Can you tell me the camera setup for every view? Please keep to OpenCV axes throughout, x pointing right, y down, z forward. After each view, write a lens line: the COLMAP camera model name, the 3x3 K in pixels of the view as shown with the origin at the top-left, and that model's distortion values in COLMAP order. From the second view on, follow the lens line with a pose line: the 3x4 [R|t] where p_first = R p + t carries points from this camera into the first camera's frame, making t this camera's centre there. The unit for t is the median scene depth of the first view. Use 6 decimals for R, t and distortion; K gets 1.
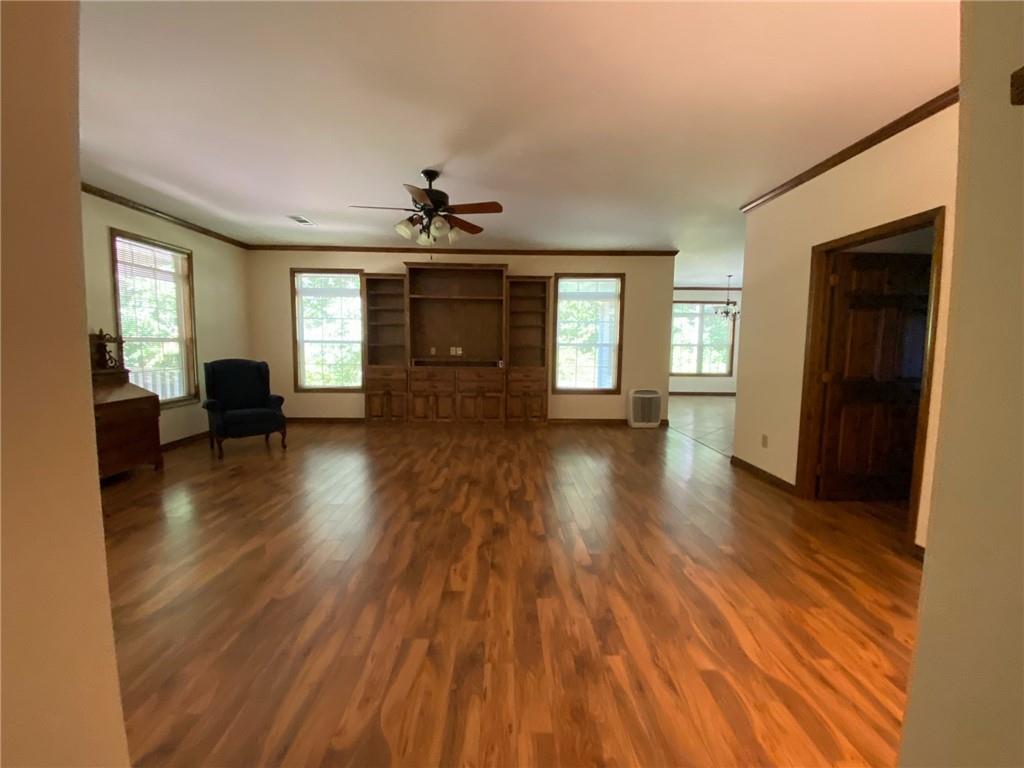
lens RADIAL K [[417.2, 0, 514.2], [0, 417.2, 383.6], [0, 0, 1]] dist [0.003066, -0.000444]
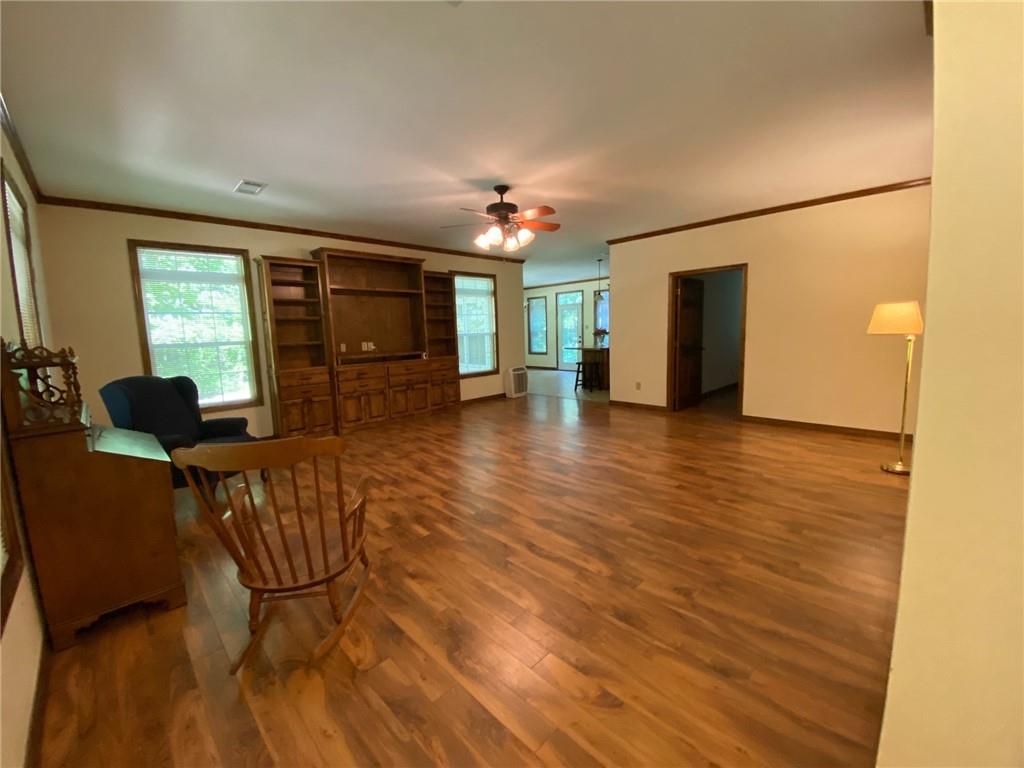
lens RADIAL K [[417.2, 0, 516.1], [0, 417.2, 380.2], [0, 0, 1]] dist [0.003066, -0.000444]
pose [[0.716323, -0.118233, 0.687678, -0.585891], [0.106458, 0.992520, 0.059753, -0.024284], [-0.689599, 0.030407, 0.723552, 0.091237]]
